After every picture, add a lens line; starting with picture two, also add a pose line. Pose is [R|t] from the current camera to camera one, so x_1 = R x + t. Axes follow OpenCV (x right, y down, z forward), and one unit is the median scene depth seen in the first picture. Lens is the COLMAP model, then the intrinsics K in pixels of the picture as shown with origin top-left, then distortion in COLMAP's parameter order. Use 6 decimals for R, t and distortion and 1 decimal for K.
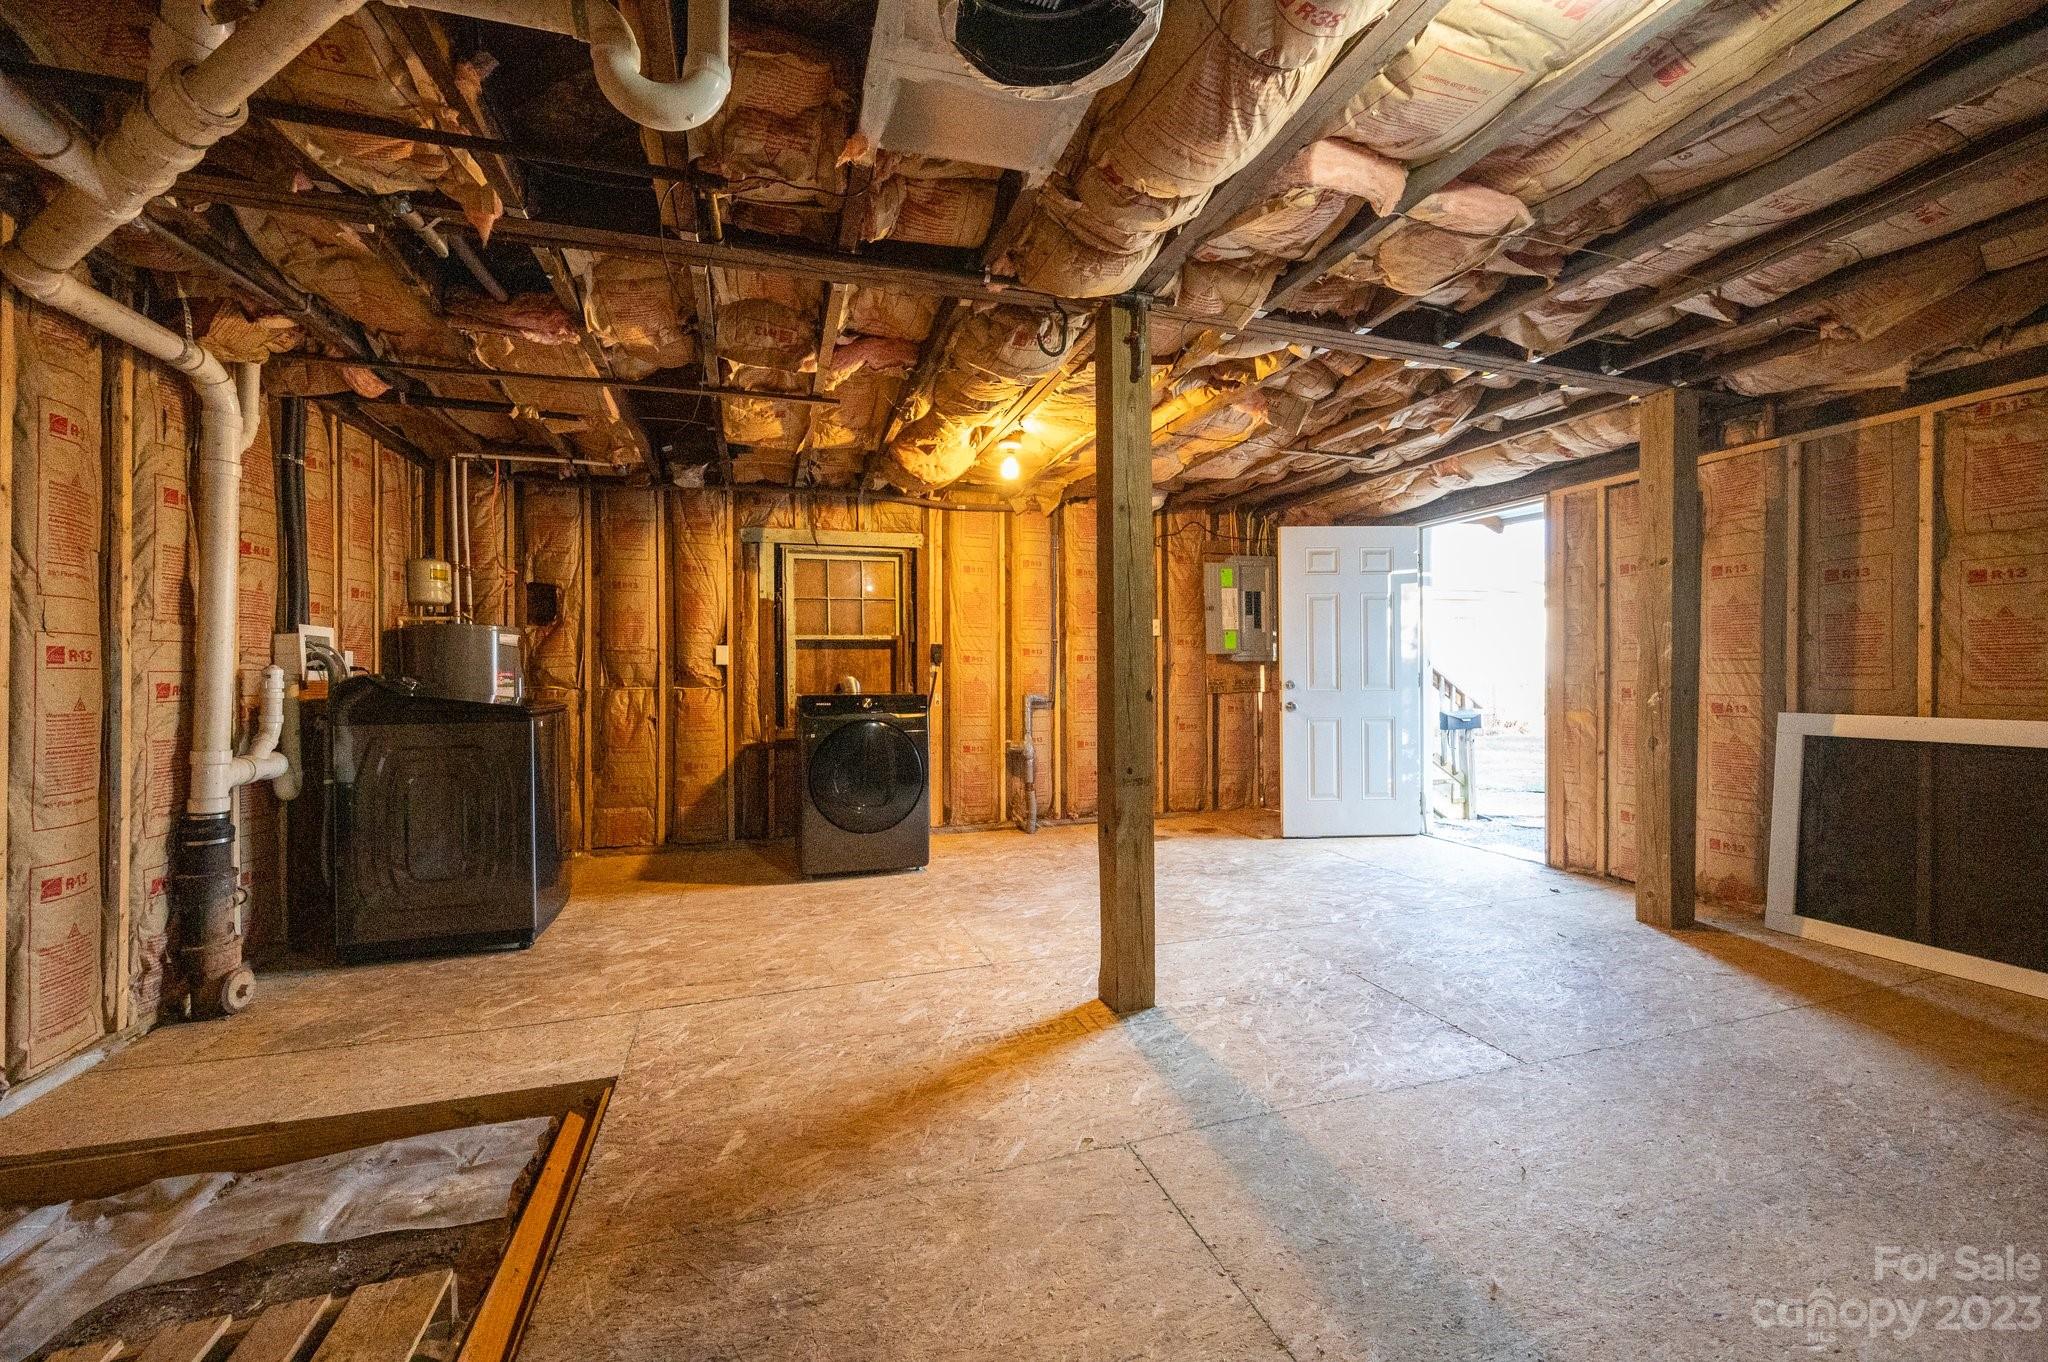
lens RADIAL K [[799.4, 0, 1024.0], [0, 799.4, 681.0], [0, 0, 1]] dist [0.000528, 0.000121]
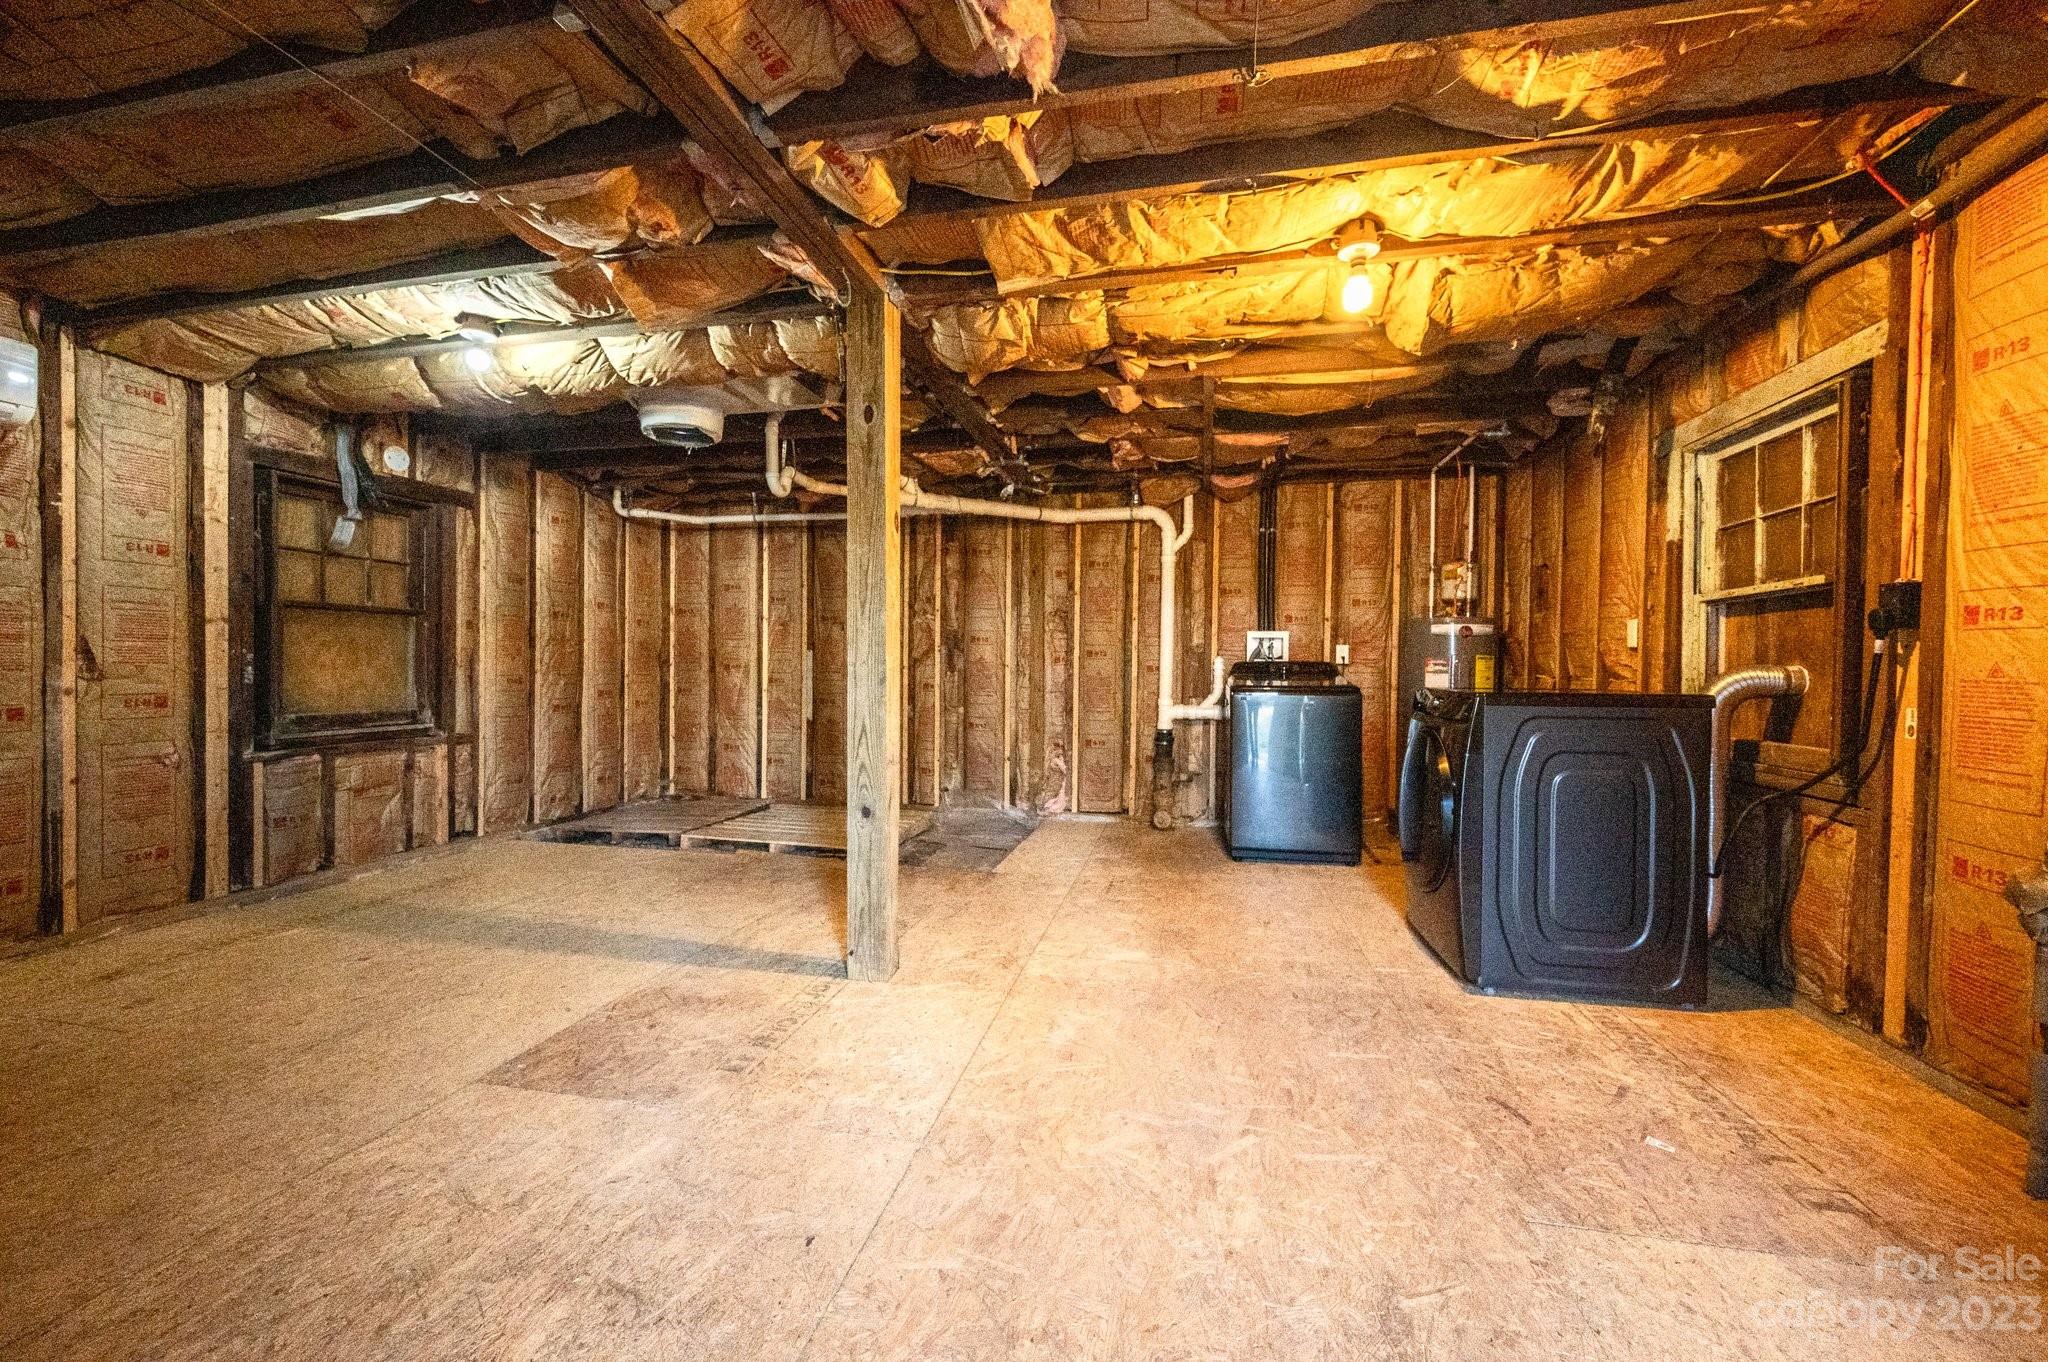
lens RADIAL K [[799.4, 0, 1024.0], [0, 799.4, 681.0], [0, 0, 1]] dist [0.000528, 0.000121]
pose [[-0.511410, 0.017586, -0.859157, 0.459383], [-0.012272, 0.999539, 0.027765, -0.003455], [0.859249, 0.024743, -0.510959, 0.840474]]
